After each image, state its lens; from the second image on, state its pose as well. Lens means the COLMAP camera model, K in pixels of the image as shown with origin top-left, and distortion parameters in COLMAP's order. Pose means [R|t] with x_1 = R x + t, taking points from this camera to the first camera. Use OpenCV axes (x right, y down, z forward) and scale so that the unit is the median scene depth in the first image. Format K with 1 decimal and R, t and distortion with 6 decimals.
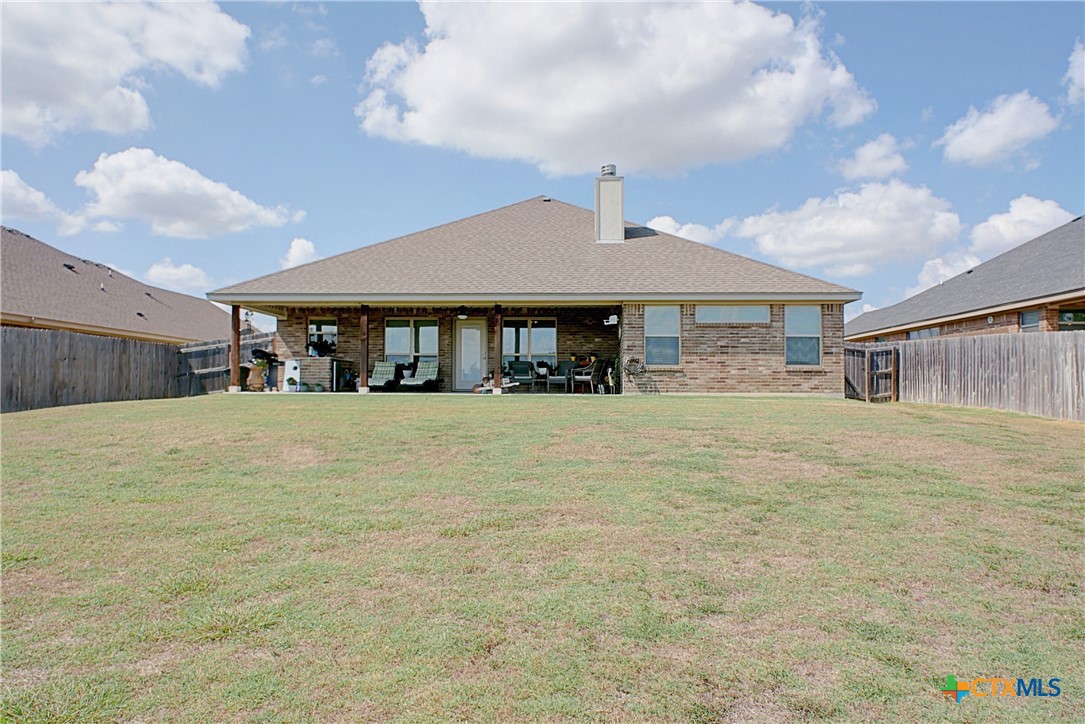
lens RADIAL K [[672.0, 0, 544.7], [0, 672.0, 385.4], [0, 0, 1]] dist [0.002146, 0.000477]
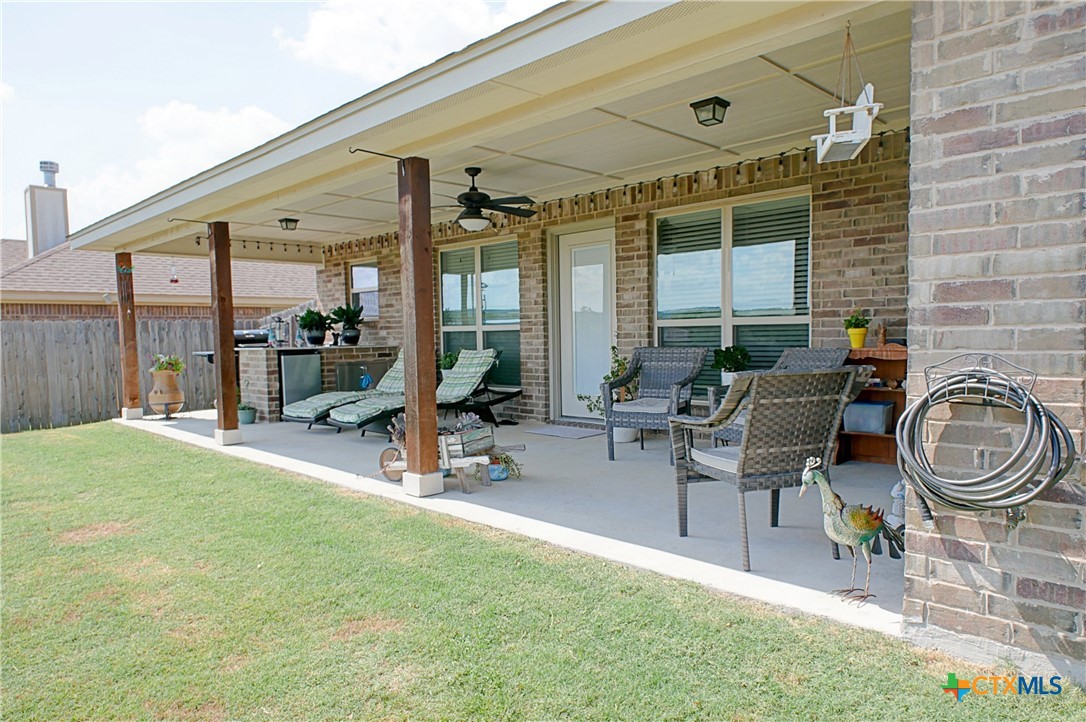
lens RADIAL K [[698.8, 0, 544.8], [0, 698.8, 382.4], [0, 0, 1]] dist [-0.001764, -0.000030]
pose [[0.738667, 0.029674, -0.673417, 0.132997], [0.026306, 0.997000, 0.072788, -0.043721], [0.673557, -0.071481, 0.735671, 0.702990]]
